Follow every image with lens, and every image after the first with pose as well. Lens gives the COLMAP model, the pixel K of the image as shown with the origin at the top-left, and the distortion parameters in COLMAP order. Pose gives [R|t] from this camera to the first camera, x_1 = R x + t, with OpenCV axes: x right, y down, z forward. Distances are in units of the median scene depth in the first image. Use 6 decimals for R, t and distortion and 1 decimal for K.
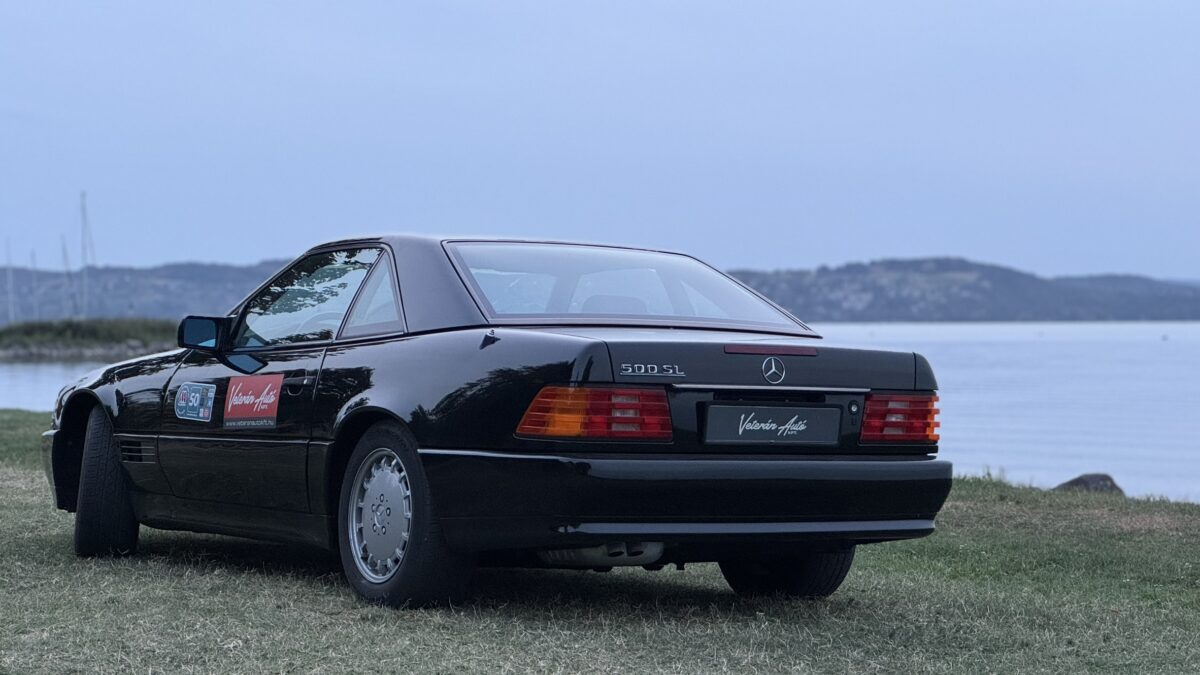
lens RADIAL K [[2710.8, 0, 627.7], [0, 2710.8, 364.9], [0, 0, 1]] dist [0.142674, 0.000000]
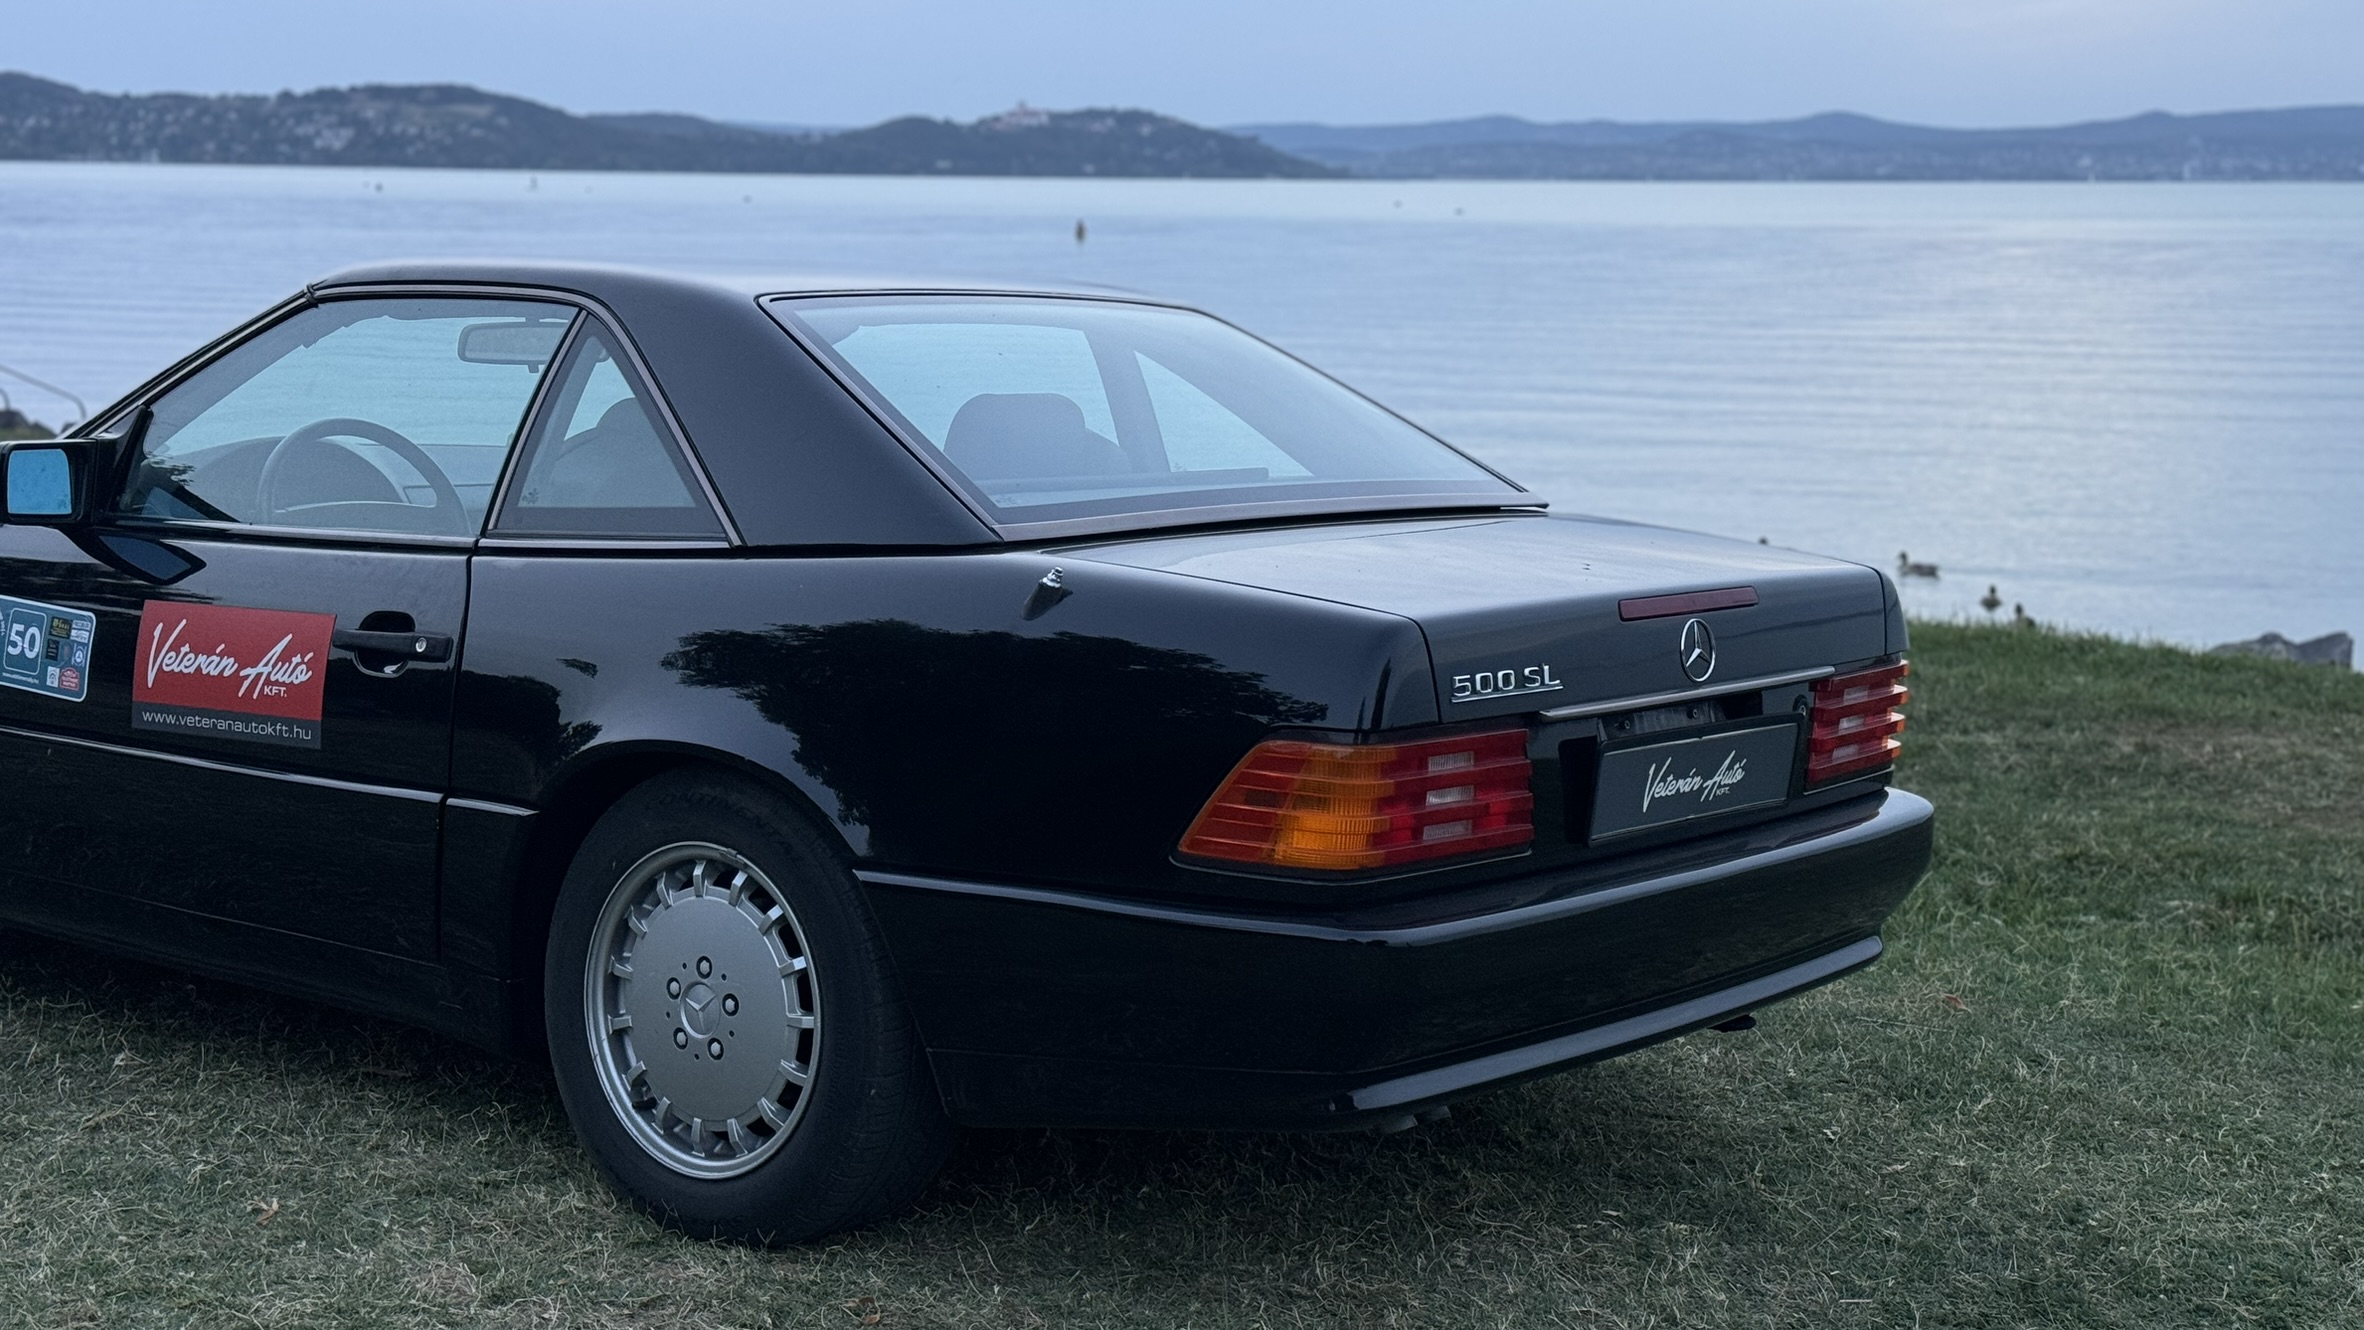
lens RADIAL K [[3304.5, 0, 1175.1], [0, 3304.5, 713.3], [0, 0, 1]] dist [0.132203, 0.000000]
pose [[0.946597, -0.037869, 0.320188, -0.180582], [-0.008936, 0.989616, 0.143461, -0.058896], [-0.322296, -0.138661, 0.936429, 0.527330]]
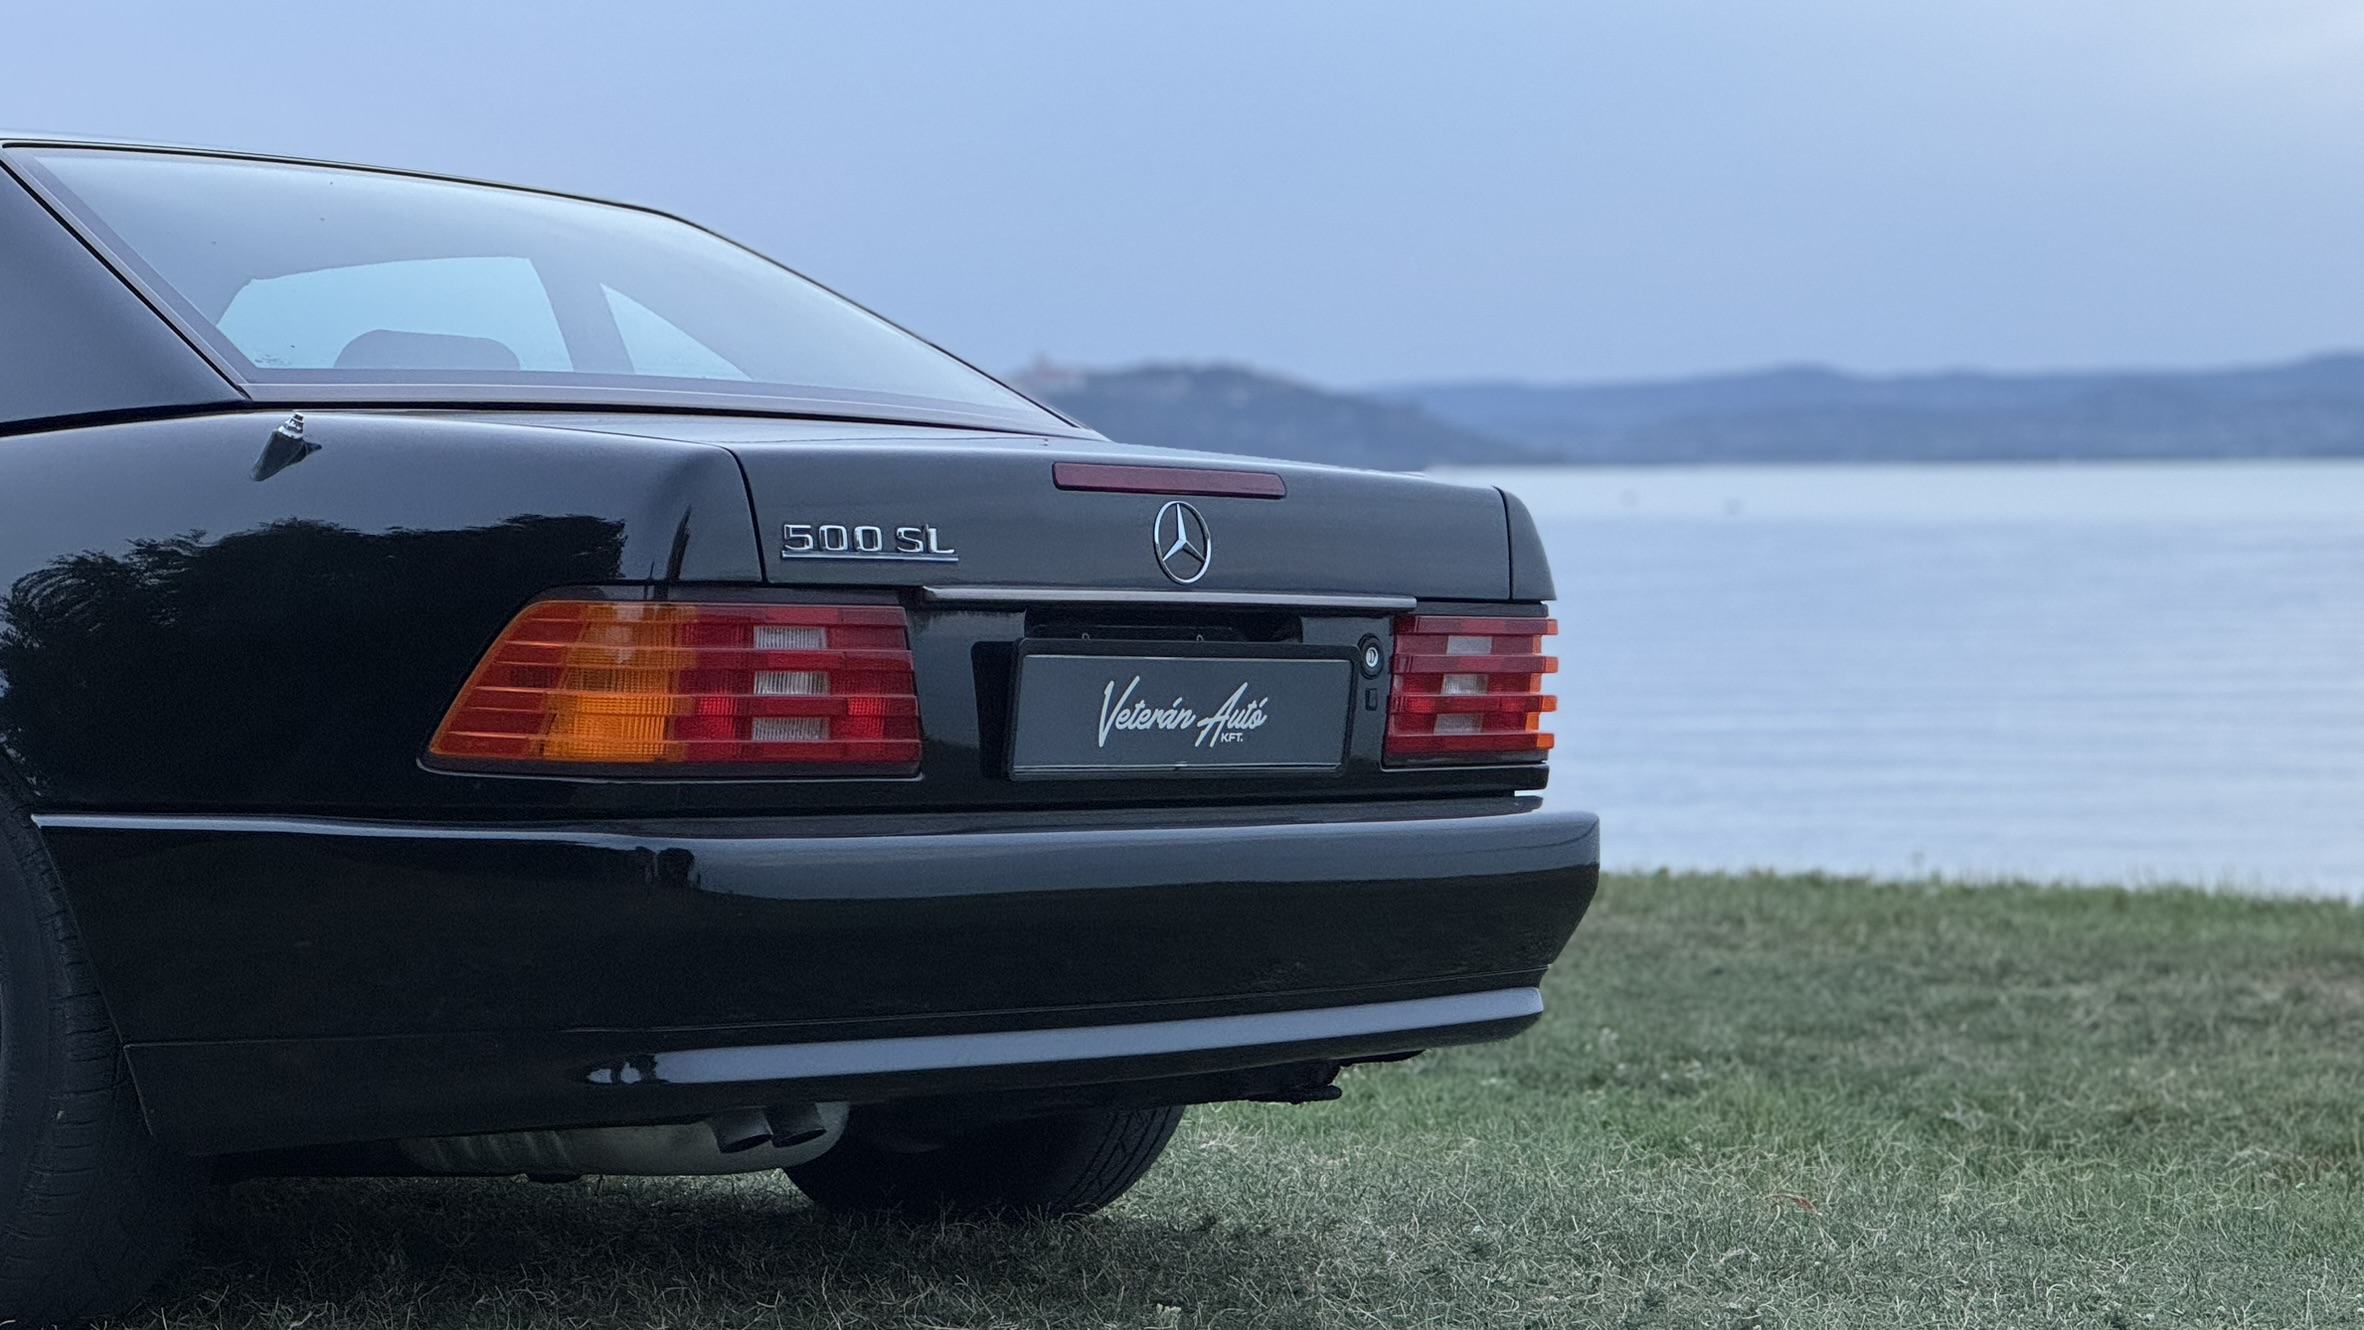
lens RADIAL K [[5340.4, 0, 1135.9], [0, 5340.4, 670.2], [0, 0, 1]] dist [0.142674, 0.000000]
pose [[0.955359, -0.014239, 0.295104, -0.132067], [0.008418, 0.999744, 0.020985, 0.003694], [-0.295328, -0.017564, 0.955235, 0.389213]]
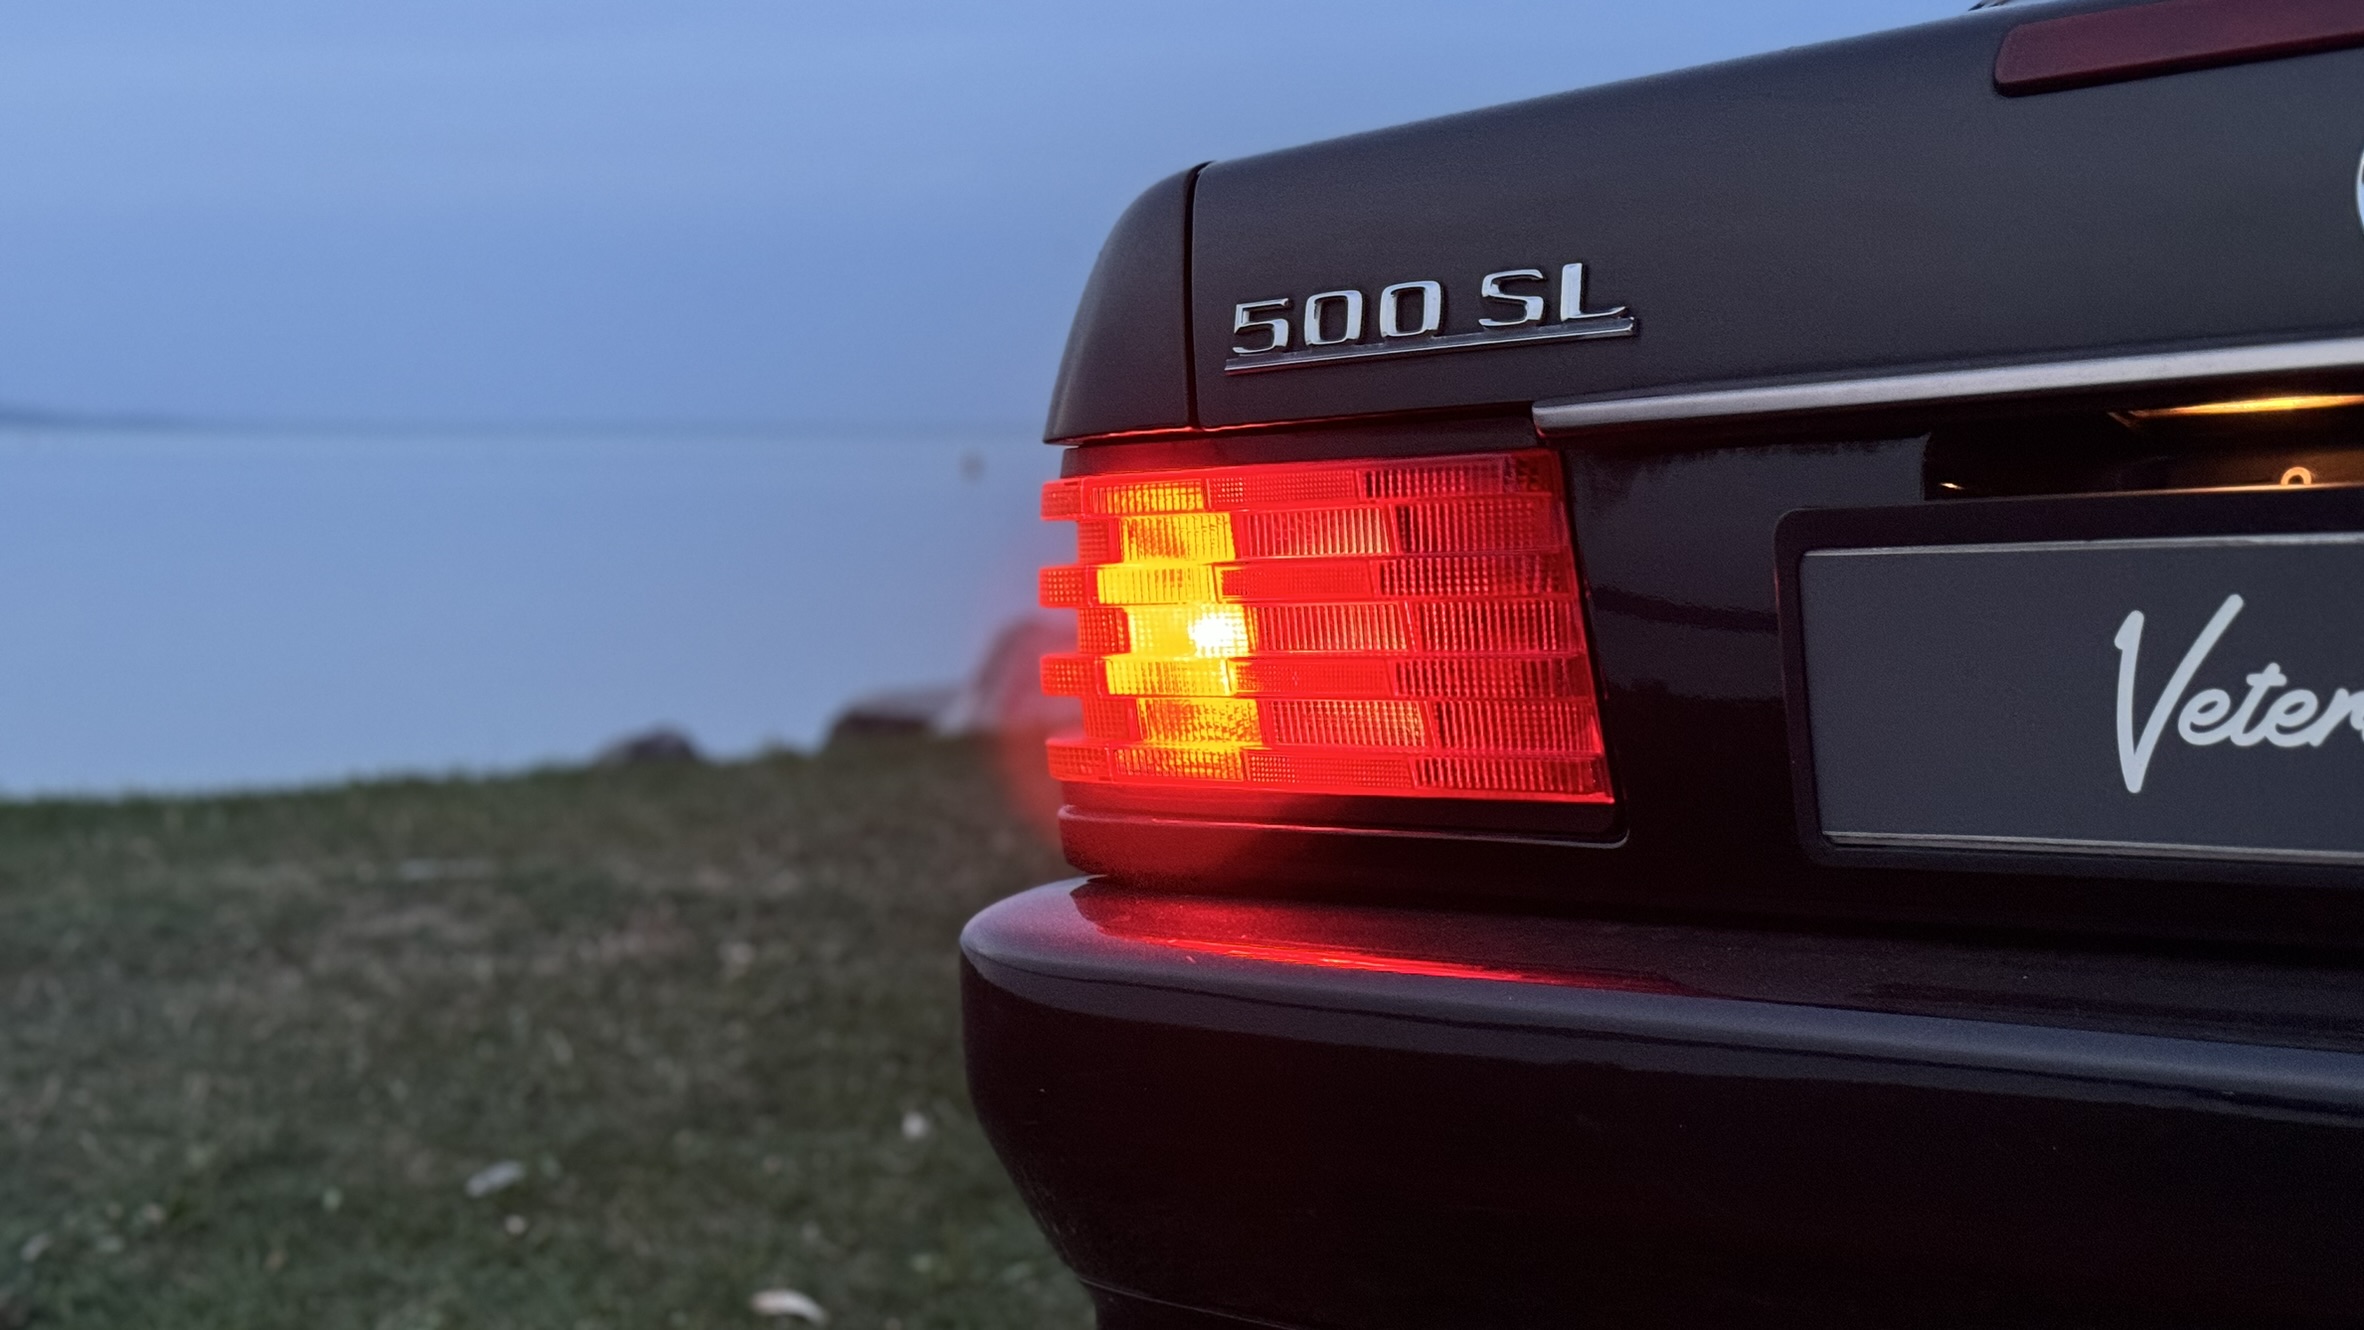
lens RADIAL K [[3304.5, 0, 1190.7], [0, 3304.5, 664.1], [0, 0, 1]] dist [0.132203, 0.000000]
pose [[0.241249, 0.004547, -0.970453, 0.160006], [0.060711, 0.997960, 0.019768, 0.014597], [0.968562, -0.063686, 0.240480, 0.890054]]
